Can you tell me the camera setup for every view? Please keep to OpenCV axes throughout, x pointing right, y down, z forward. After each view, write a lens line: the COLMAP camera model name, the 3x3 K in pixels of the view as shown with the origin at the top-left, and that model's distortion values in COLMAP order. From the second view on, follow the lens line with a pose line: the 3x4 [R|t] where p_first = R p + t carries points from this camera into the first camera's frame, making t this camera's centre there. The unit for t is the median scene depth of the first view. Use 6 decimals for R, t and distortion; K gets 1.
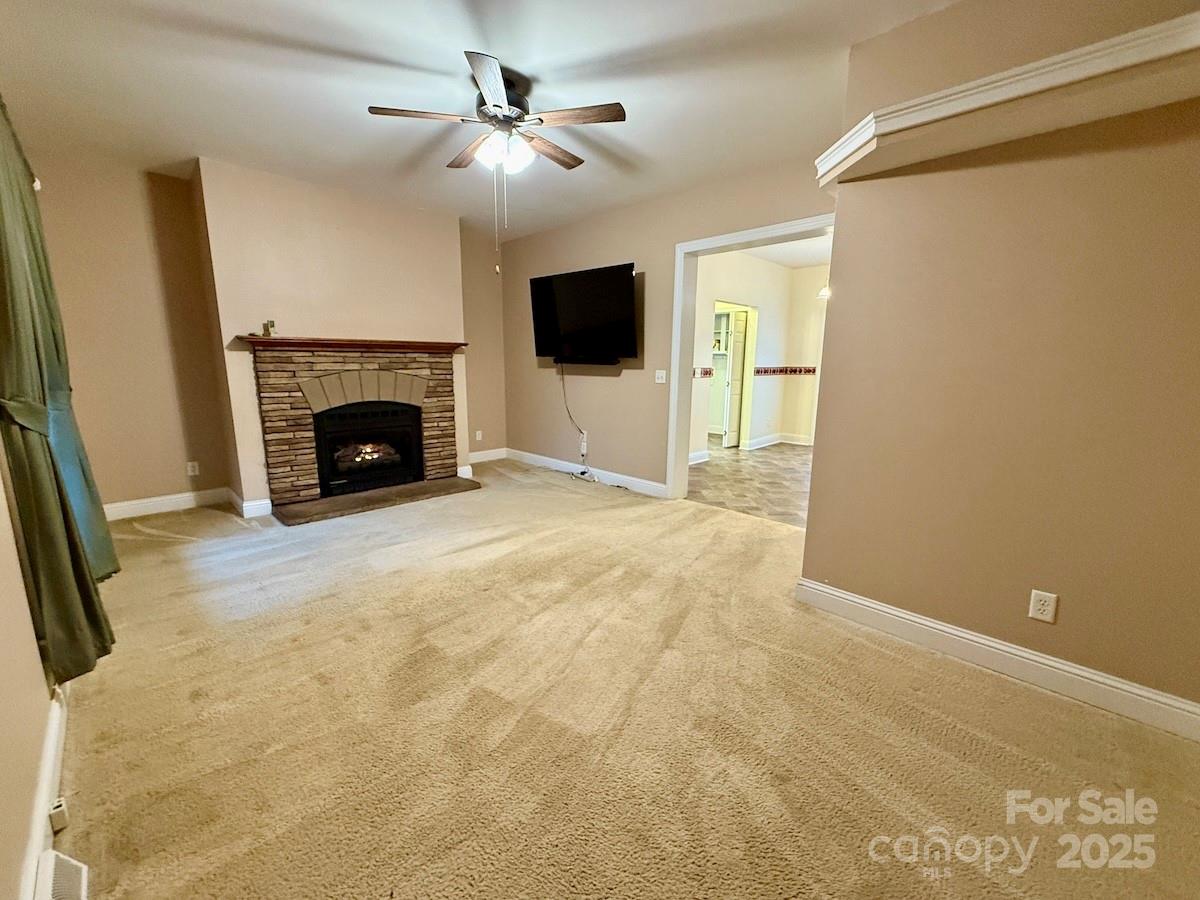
lens RADIAL K [[492.1, 0, 602.8], [0, 492.1, 453.7], [0, 0, 1]] dist [0.000087, -0.000336]
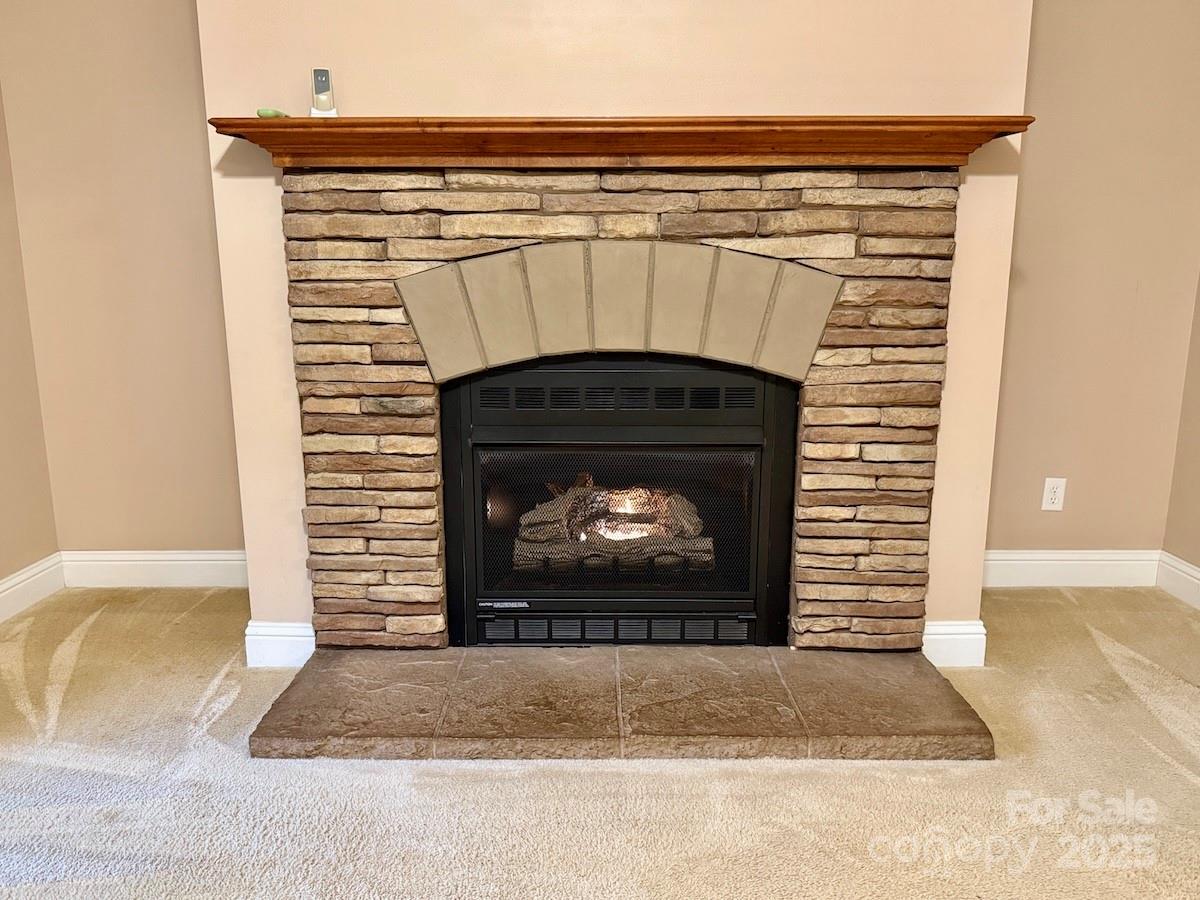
lens RADIAL K [[848.1, 0, 599.8], [0, 848.1, 451.4], [0, 0, 1]] dist [0.039934, -0.011127]
pose [[0.701563, 0.129499, -0.700742, -0.133439], [-0.126735, 0.990347, 0.056135, -0.077345], [0.701247, 0.049426, 0.711203, 0.667823]]
